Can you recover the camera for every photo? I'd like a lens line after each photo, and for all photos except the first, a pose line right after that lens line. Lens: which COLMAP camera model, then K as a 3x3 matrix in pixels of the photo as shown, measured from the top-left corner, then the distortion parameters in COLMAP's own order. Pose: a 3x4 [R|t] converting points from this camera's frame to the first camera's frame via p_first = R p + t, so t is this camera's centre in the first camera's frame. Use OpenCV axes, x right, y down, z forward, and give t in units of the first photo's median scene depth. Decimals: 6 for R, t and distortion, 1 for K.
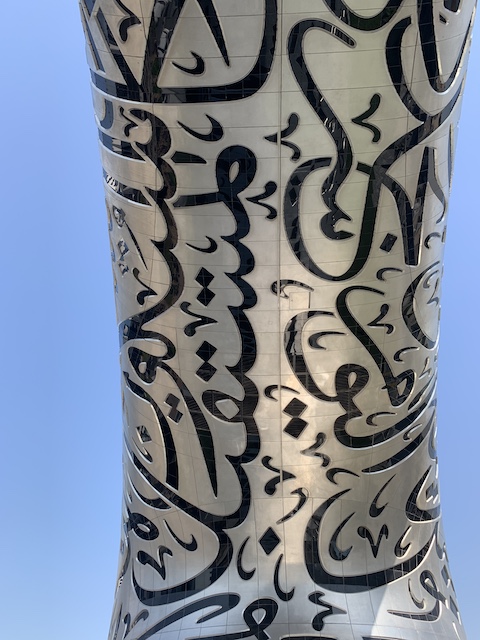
lens RADIAL K [[482.9, 0, 246.6], [0, 482.9, 319.0], [0, 0, 1]] dist [0.002885, 0.001482]
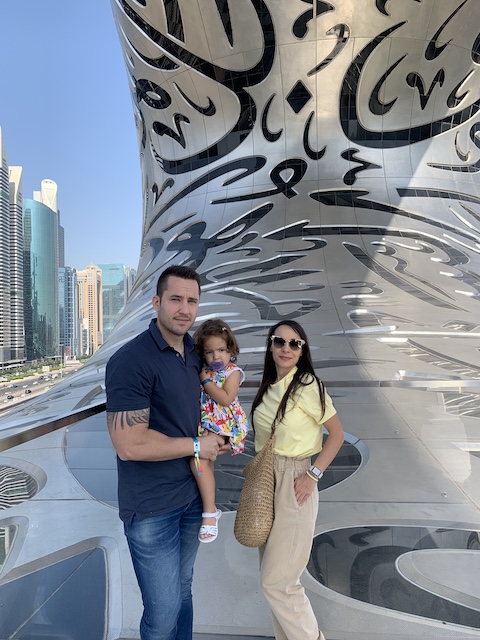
lens RADIAL K [[482.9, 0, 246.6], [0, 482.9, 319.0], [0, 0, 1]] dist [0.002885, 0.001482]
pose [[0.996666, -0.024928, -0.077683, 0.012312], [0.072622, 0.704963, 0.705516, 0.127156], [0.037177, -0.708806, 0.704424, 0.121245]]
